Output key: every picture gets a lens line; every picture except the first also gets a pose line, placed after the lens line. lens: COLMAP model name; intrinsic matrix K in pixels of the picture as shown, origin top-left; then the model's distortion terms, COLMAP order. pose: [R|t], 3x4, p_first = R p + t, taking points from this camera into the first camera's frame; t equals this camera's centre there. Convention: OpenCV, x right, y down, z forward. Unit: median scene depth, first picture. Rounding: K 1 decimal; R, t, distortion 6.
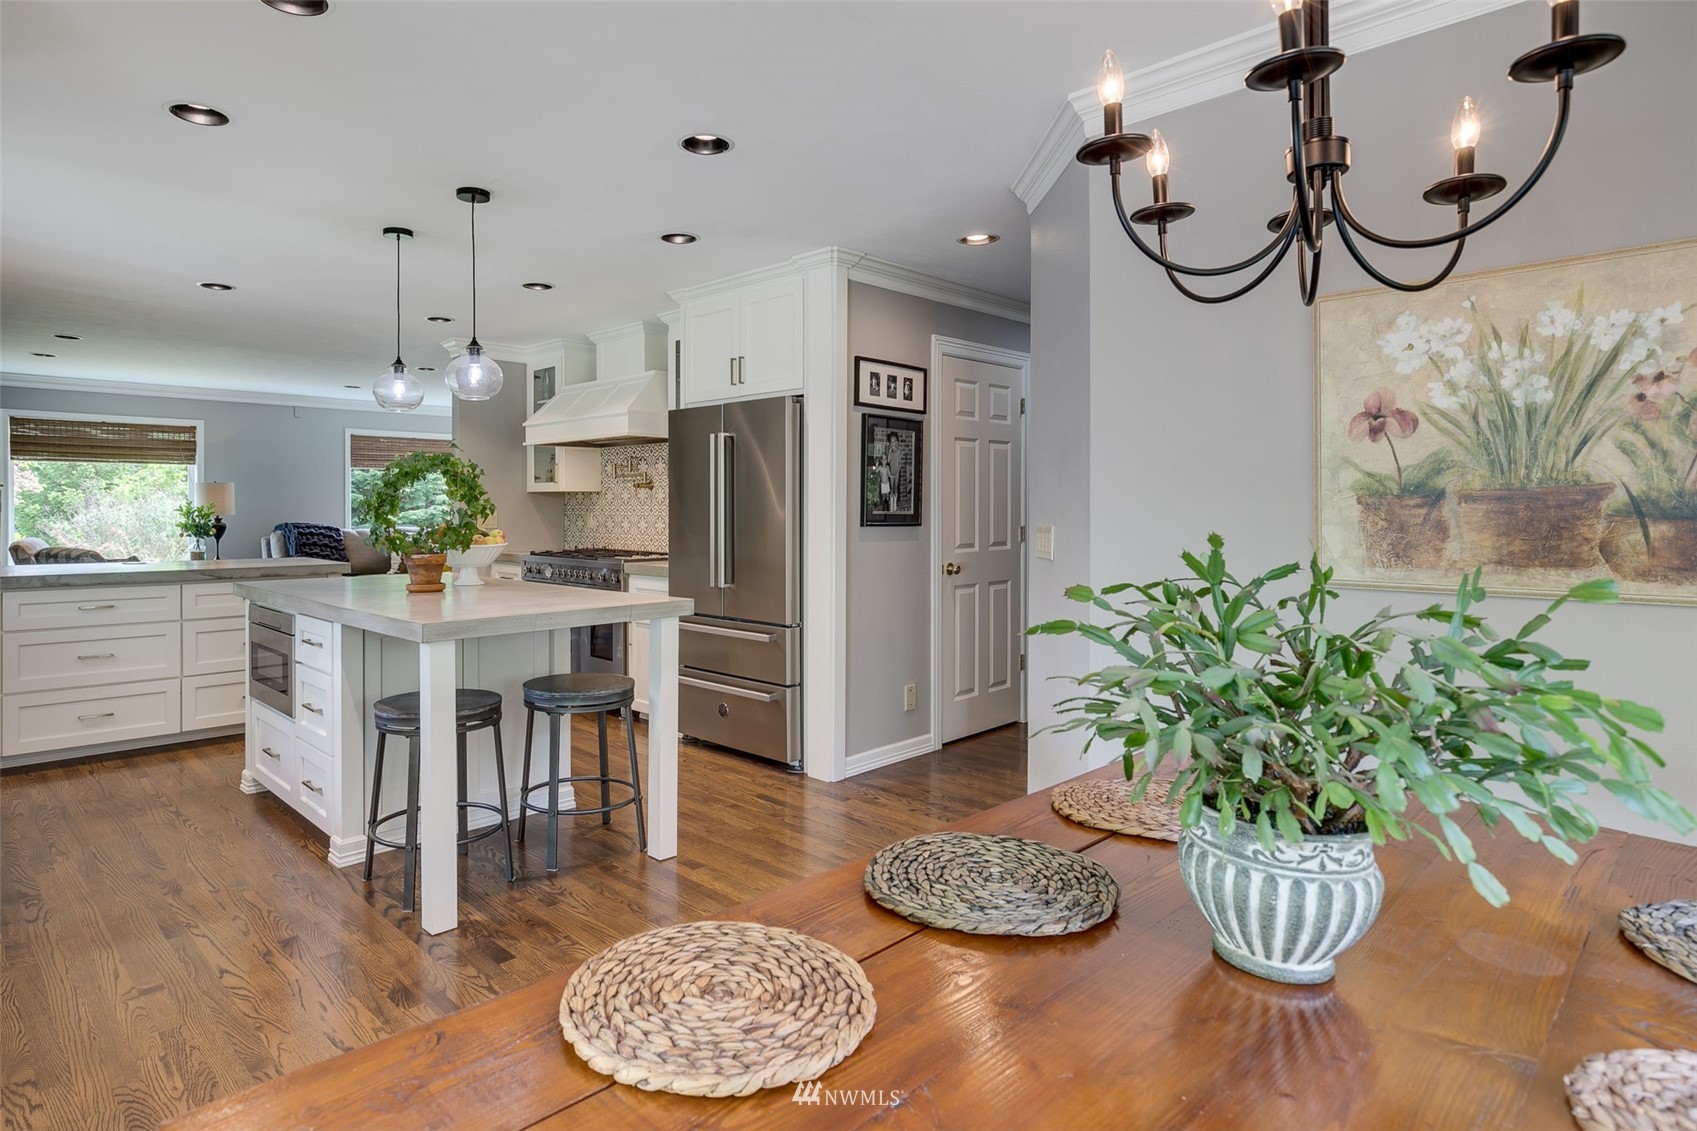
lens RADIAL K [[948.0, 0, 782.4], [0, 948.0, 509.0], [0, 0, 1]] dist [-0.002835, -0.000793]
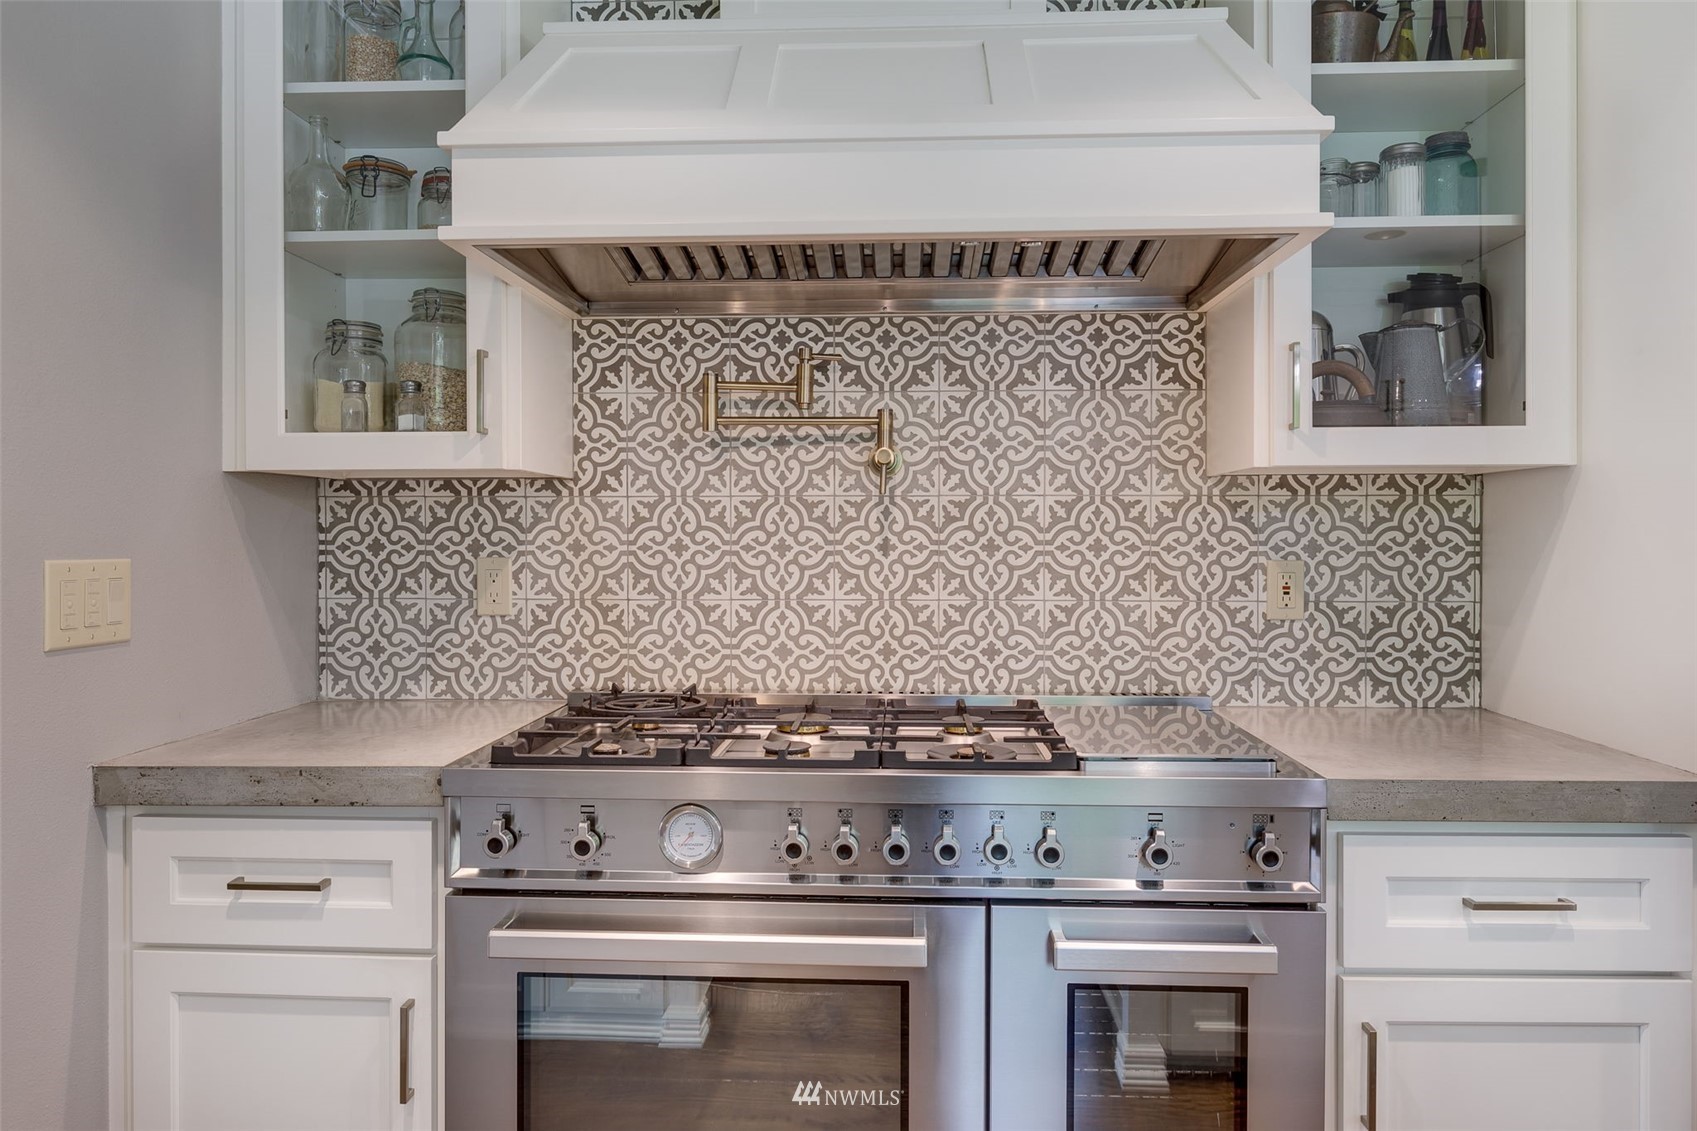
lens RADIAL K [[919.2, 0, 850.5], [0, 919.2, 557.8], [0, 0, 1]] dist [-0.001375, 0.000324]
pose [[0.716562, -0.008070, 0.697477, -0.320670], [0.003062, 0.999960, 0.008424, 0.001992], [-0.697517, -0.003901, 0.716558, 0.766980]]
